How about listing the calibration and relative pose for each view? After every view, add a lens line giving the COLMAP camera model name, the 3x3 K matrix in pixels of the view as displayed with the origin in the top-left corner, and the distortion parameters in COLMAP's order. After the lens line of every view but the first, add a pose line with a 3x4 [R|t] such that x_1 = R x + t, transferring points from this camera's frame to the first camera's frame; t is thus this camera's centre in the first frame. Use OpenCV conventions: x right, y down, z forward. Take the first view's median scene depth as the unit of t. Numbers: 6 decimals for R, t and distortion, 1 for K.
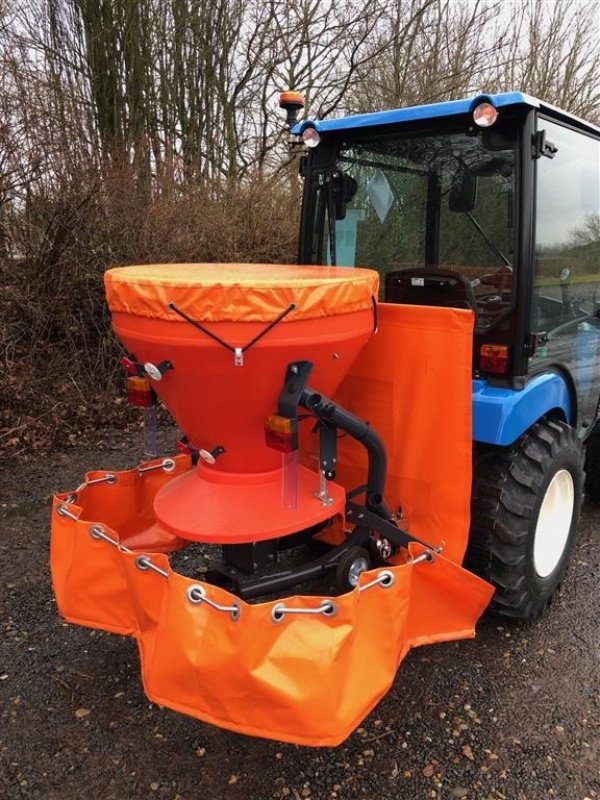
lens RADIAL K [[635.5, 0, 276.4], [0, 635.5, 403.1], [0, 0, 1]] dist [0.046587, -0.078503]
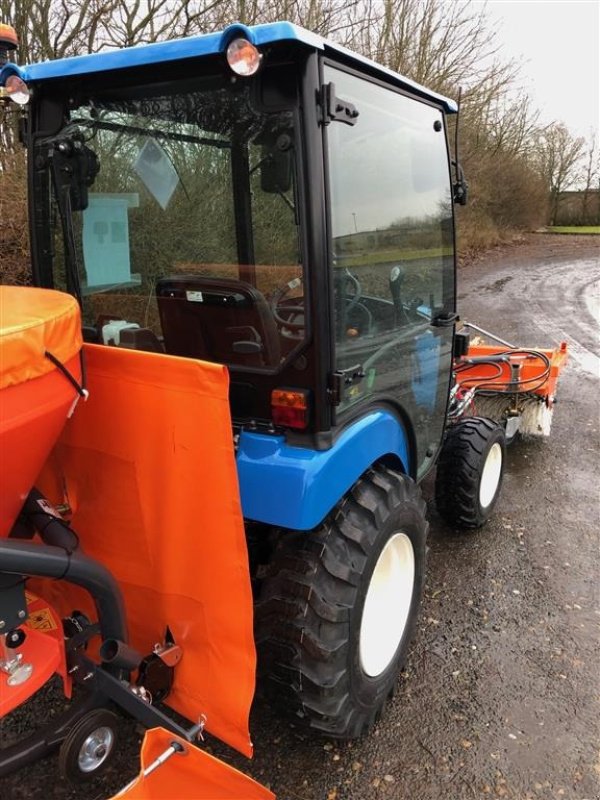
lens RADIAL K [[635.5, 0, 283.5], [0, 635.5, 396.9], [0, 0, 1]] dist [0.046587, -0.078503]
pose [[0.982684, -0.060675, 0.175074, 0.215809], [0.054126, 0.997653, 0.041947, -0.116246], [-0.177209, -0.031745, 0.983661, 0.307273]]
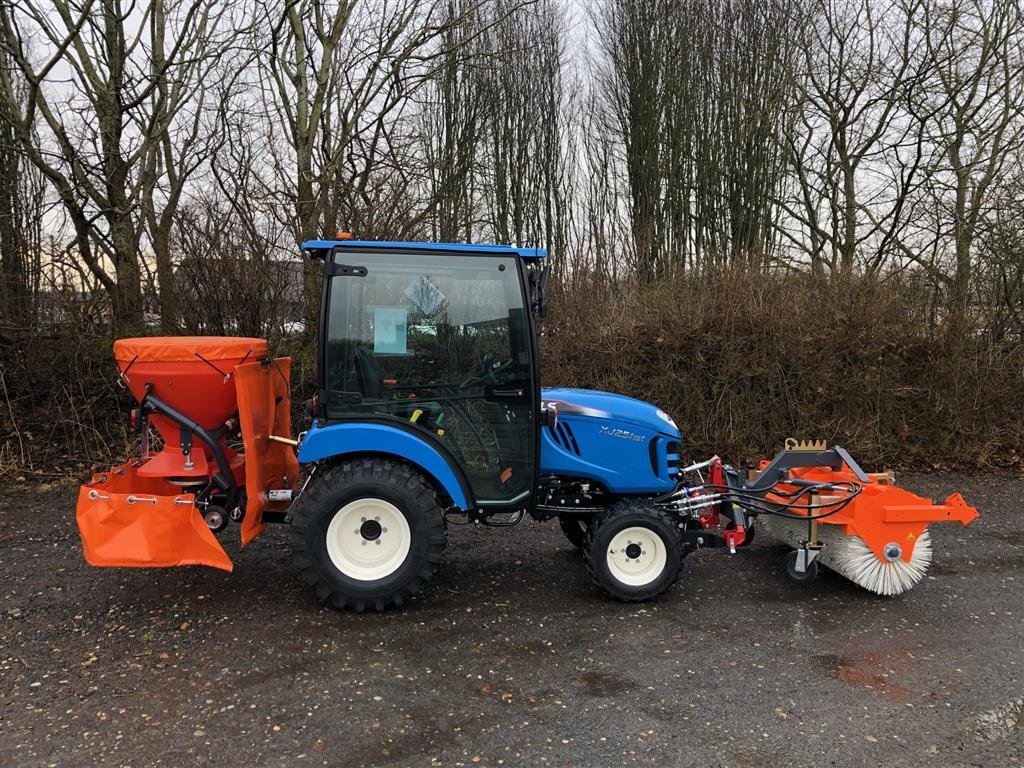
lens RADIAL K [[813.4, 0, 521.4], [0, 813.4, 382.5], [0, 0, 1]] dist [0.046587, -0.078503]
pose [[0.729739, 0.069907, -0.680143, 2.053771], [-0.184907, 0.977869, -0.097883, -0.024174], [0.658248, 0.197193, 0.726515, -0.085573]]
